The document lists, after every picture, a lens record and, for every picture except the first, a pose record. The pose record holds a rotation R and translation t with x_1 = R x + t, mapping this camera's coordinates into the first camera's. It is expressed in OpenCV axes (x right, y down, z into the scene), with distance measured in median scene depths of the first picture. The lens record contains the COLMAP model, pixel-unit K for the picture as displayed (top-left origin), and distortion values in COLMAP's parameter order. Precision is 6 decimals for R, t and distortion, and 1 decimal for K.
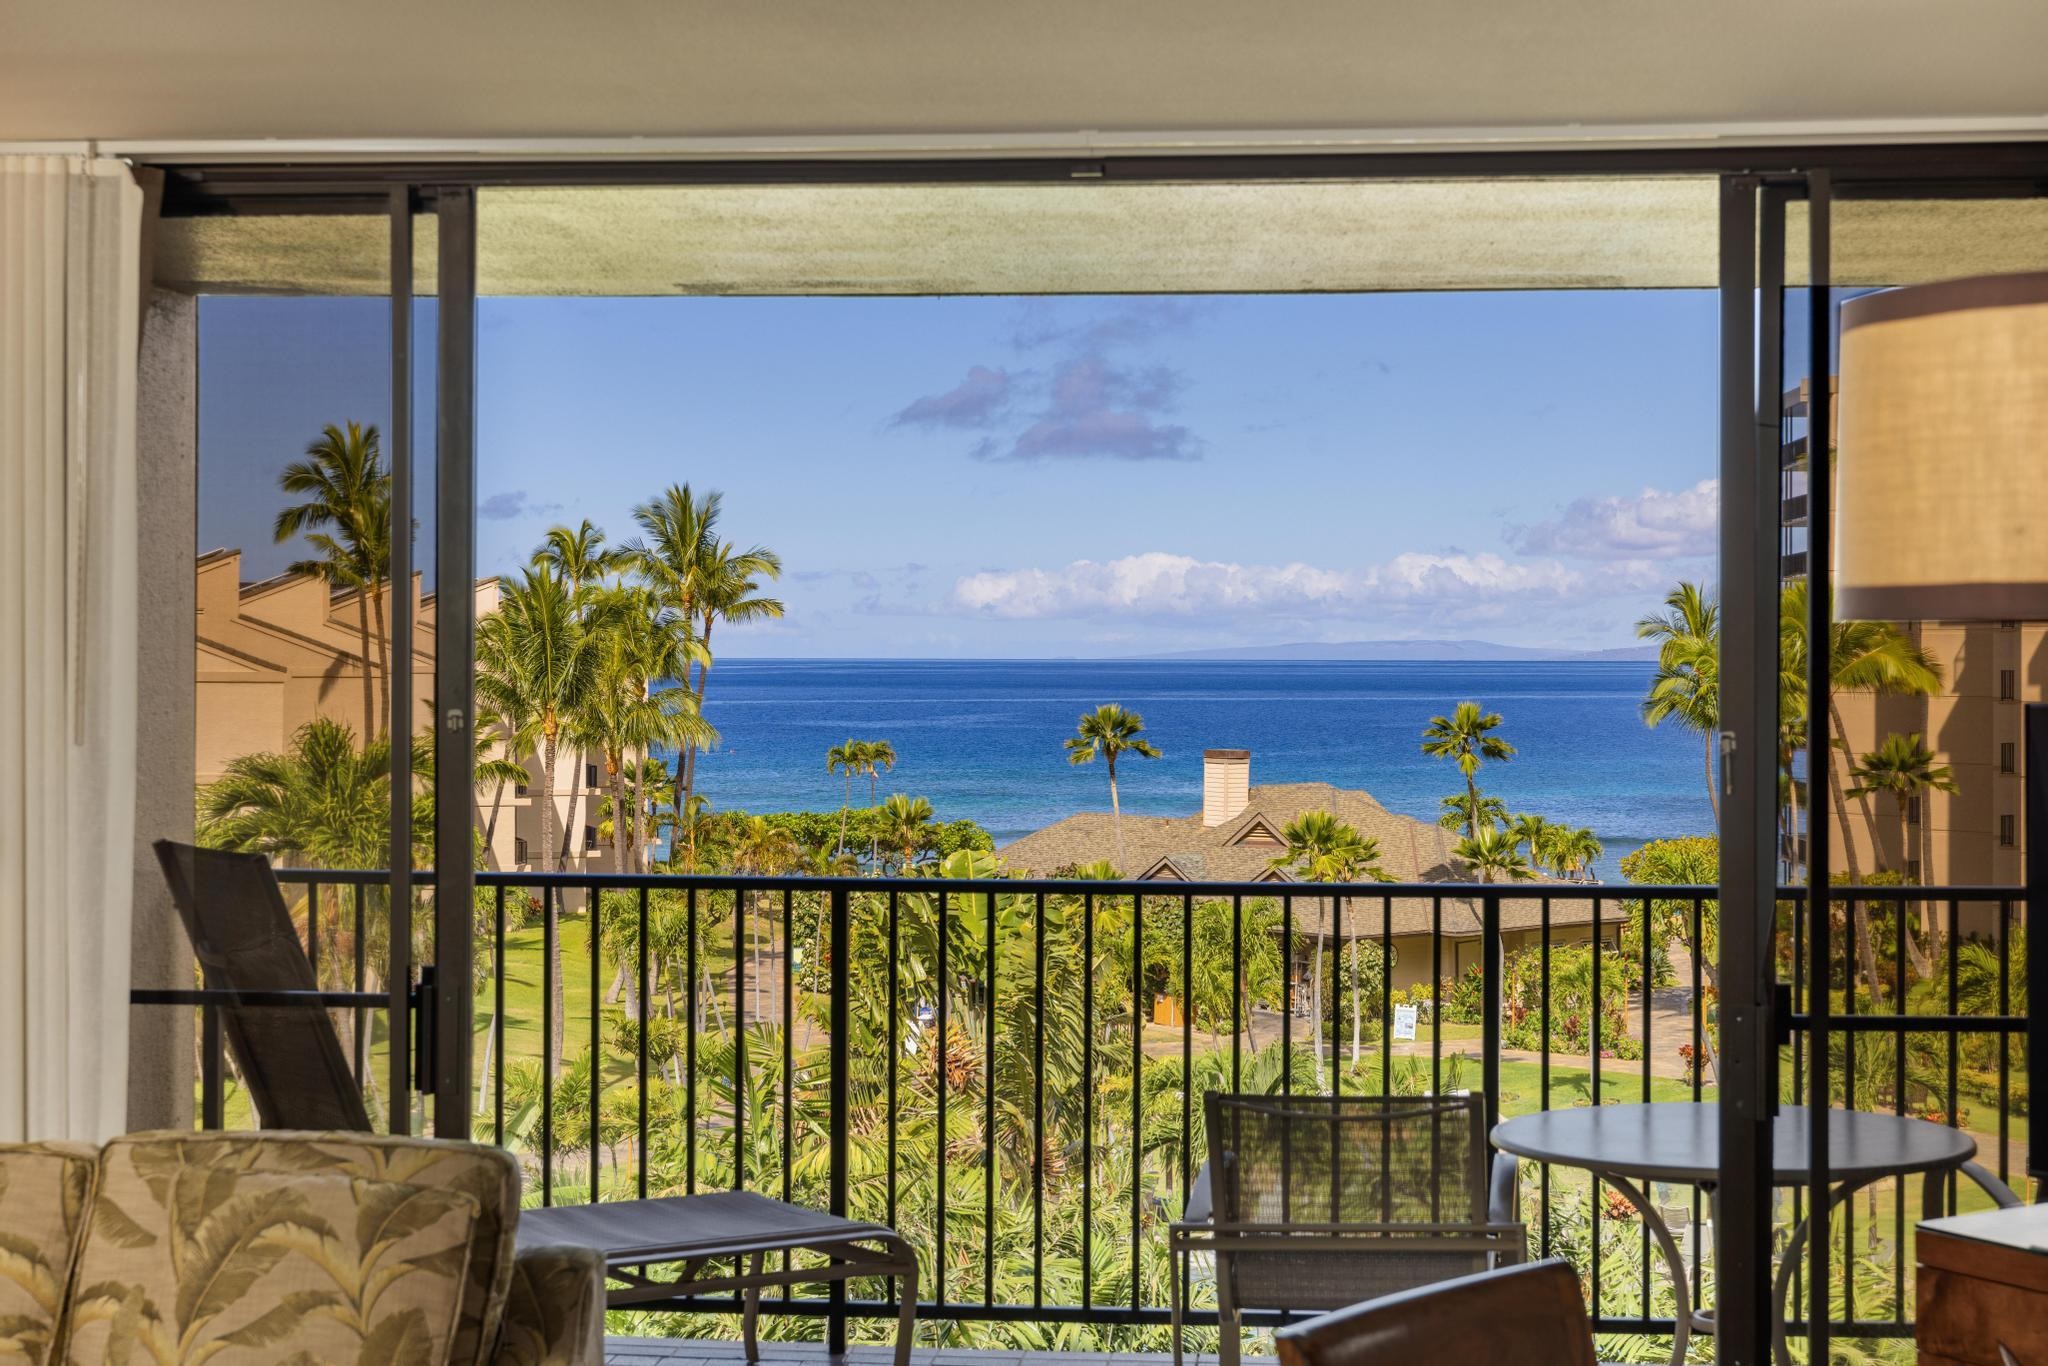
lens RADIAL K [[3220.9, 0, 1024.0], [0, 3220.9, 683.0], [0, 0, 1]] dist [-0.001142, 0.008376]
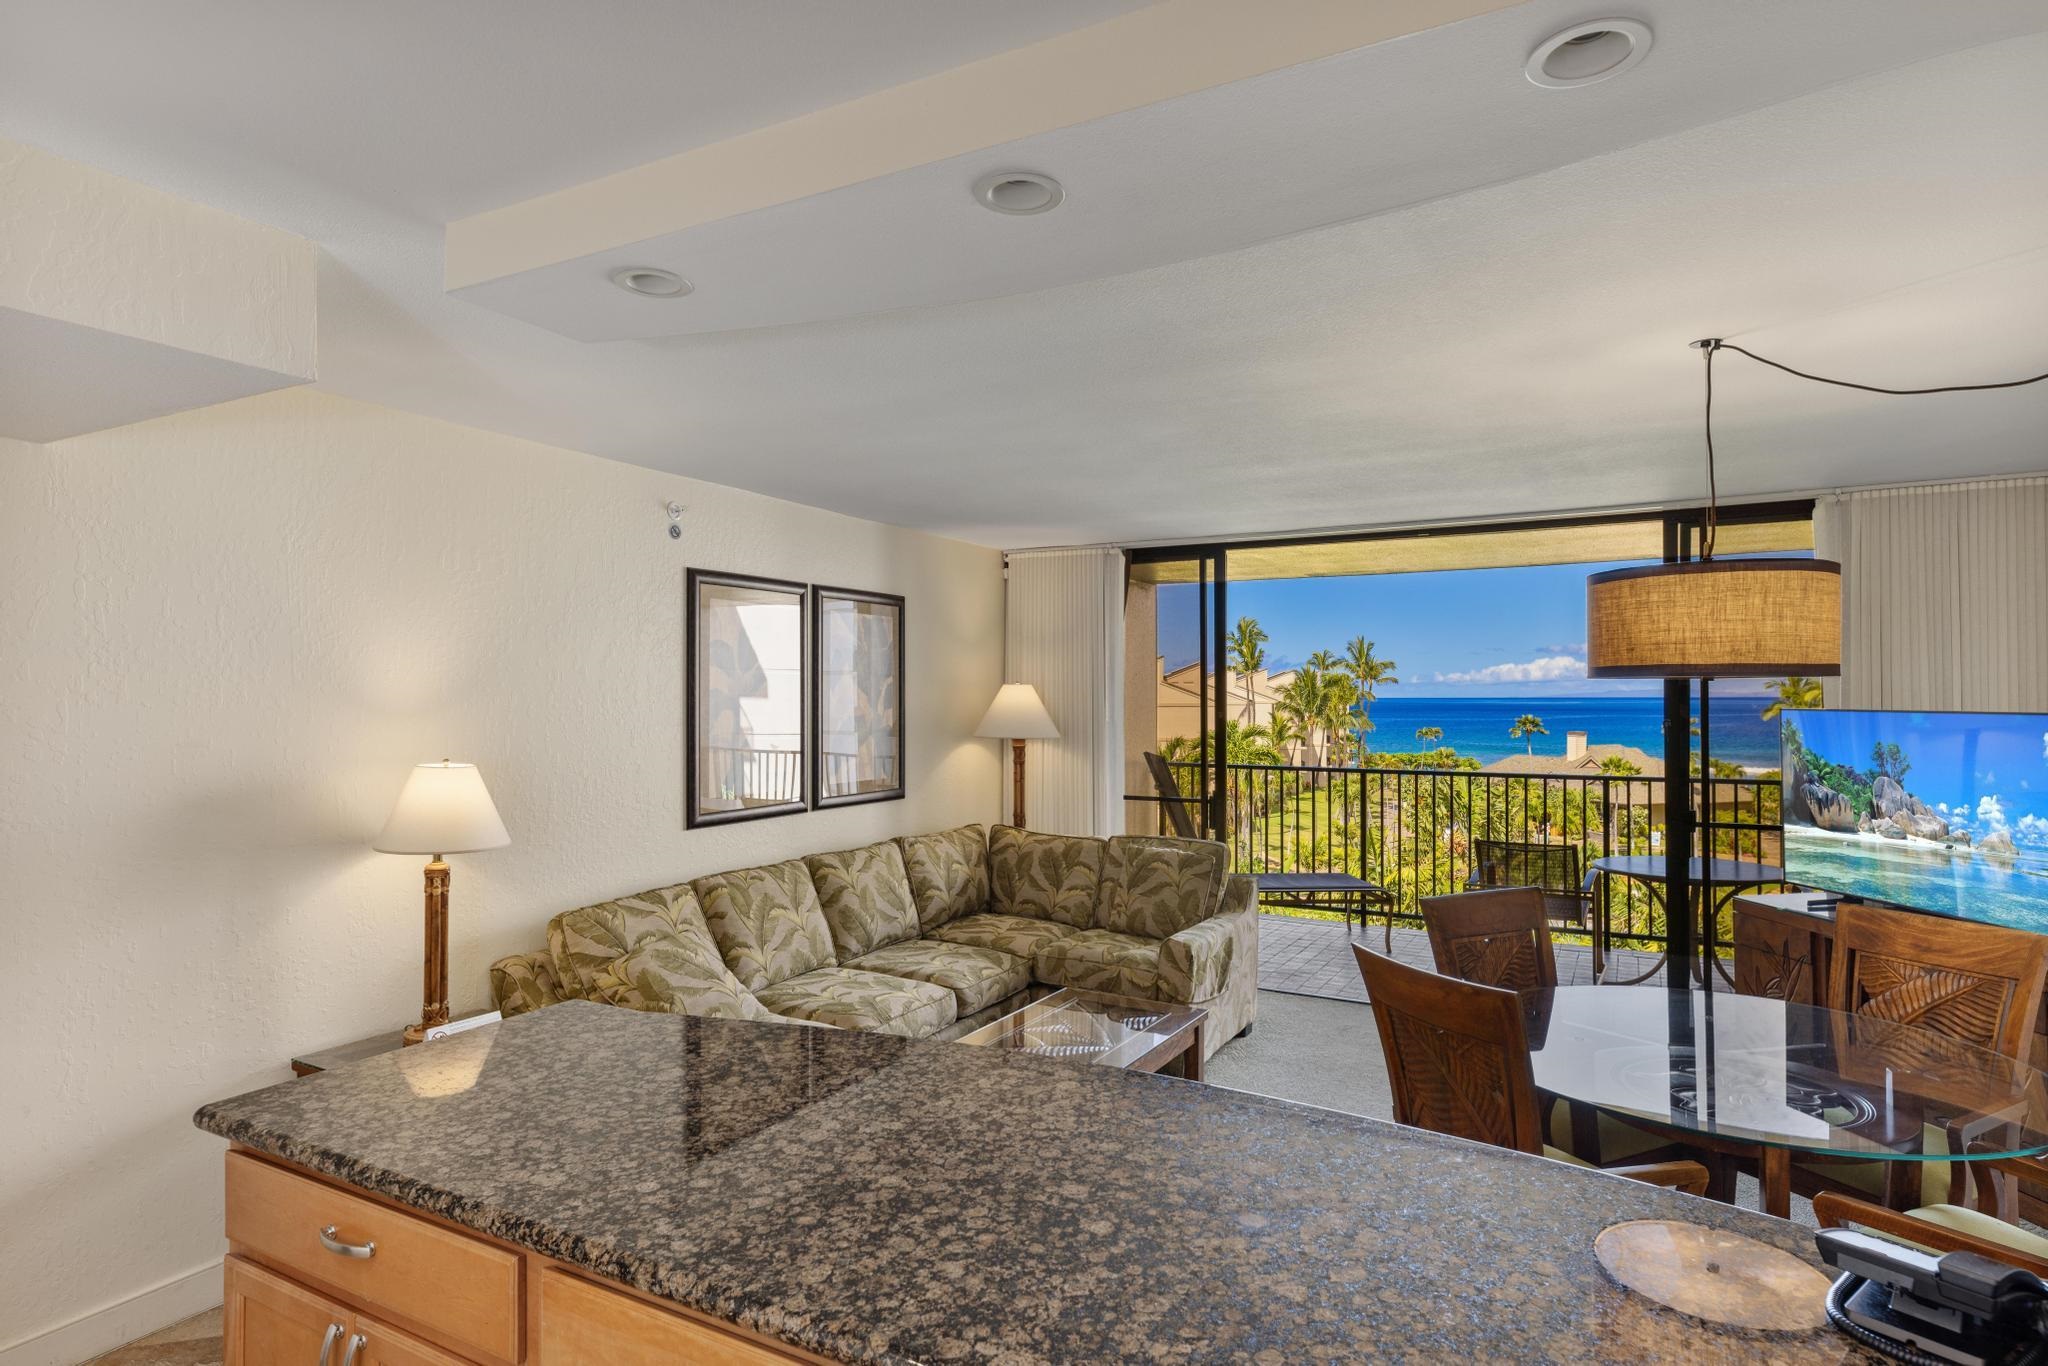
lens RADIAL K [[1104.3, 0, 1024.0], [0, 1104.3, 683.0], [0, 0, 1]] dist [-0.000897, -0.001455]
pose [[0.919285, -0.010771, -0.393445, 0.069359], [0.002233, 0.999752, -0.022151, 0.003675], [0.393586, 0.019484, 0.919081, -0.087859]]
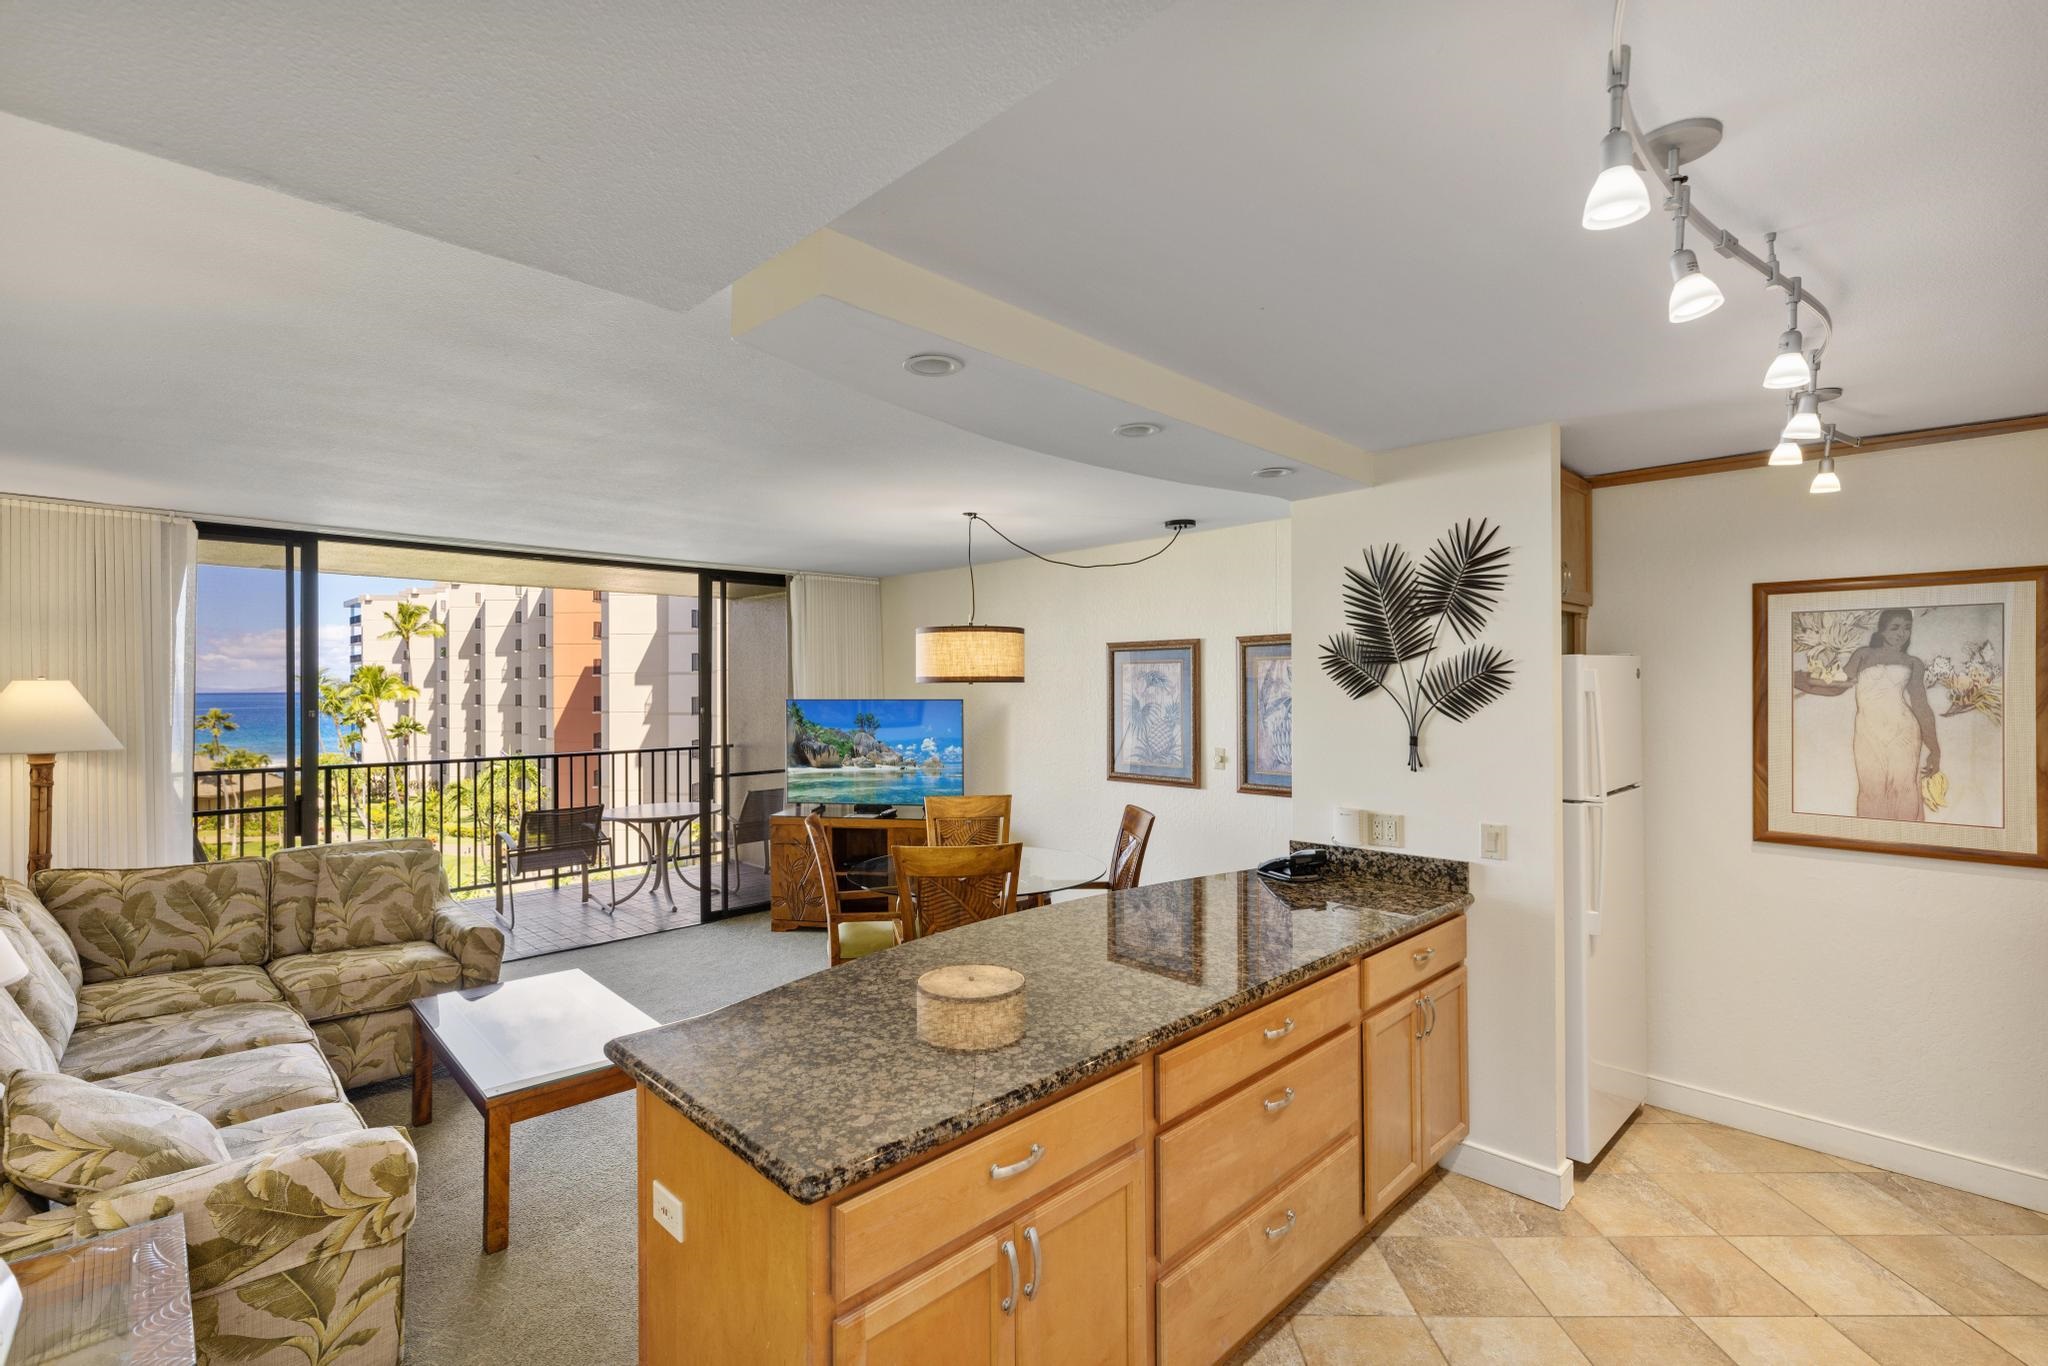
lens RADIAL K [[923.1, 0, 1024.0], [0, 923.1, 683.0], [0, 0, 1]] dist [0.000999, 0.000655]
pose [[0.641087, -0.004350, 0.767456, -0.366889], [0.015028, 0.999863, -0.006886, -0.001498], [-0.767321, 0.015948, 0.641065, -0.076998]]
